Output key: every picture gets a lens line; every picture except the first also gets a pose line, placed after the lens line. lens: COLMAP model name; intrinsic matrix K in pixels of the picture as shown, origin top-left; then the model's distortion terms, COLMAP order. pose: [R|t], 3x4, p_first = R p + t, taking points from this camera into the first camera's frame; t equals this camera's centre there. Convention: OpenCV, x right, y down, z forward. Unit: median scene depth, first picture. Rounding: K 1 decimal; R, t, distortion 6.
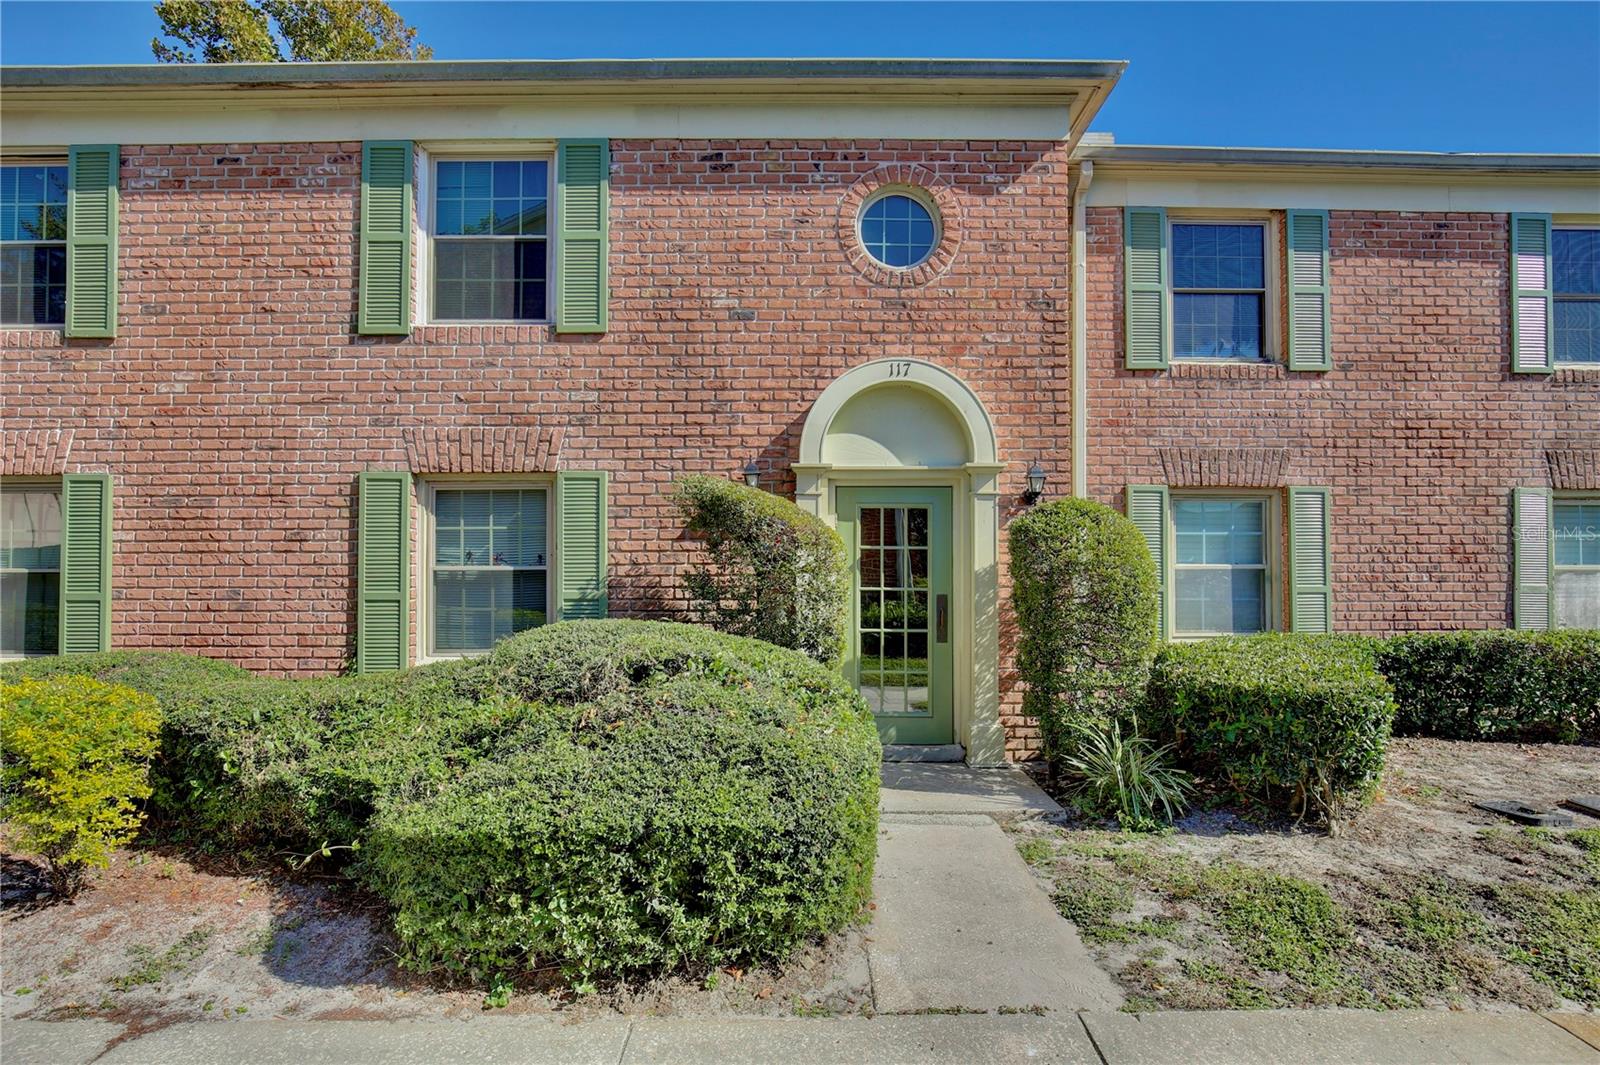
lens RADIAL K [[877.0, 0, 798.9], [0, 877.0, 530.5], [0, 0, 1]] dist [-0.027178, 0.003390]
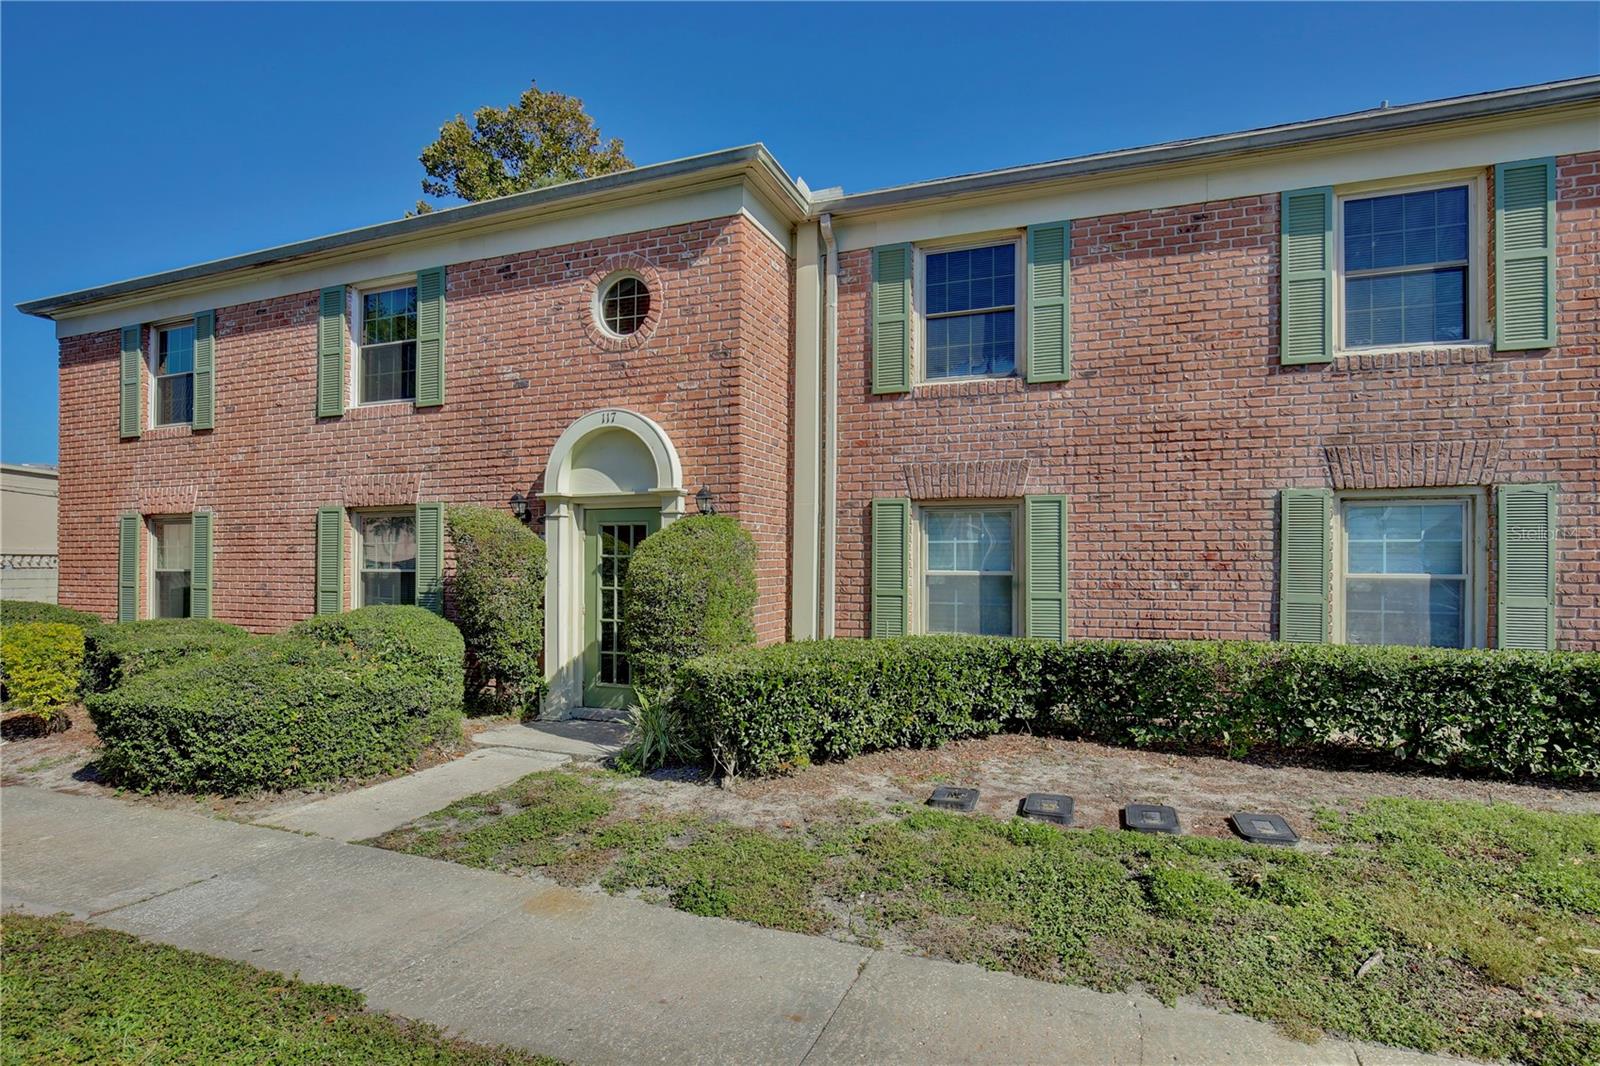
lens RADIAL K [[877.0, 0, 806.1], [0, 877.0, 549.8], [0, 0, 1]] dist [-0.027178, 0.003390]
pose [[0.920384, -0.005254, -0.390980, 0.853081], [0.010340, 0.999887, 0.010906, -0.000486], [0.390878, -0.014080, 0.920335, -0.071279]]
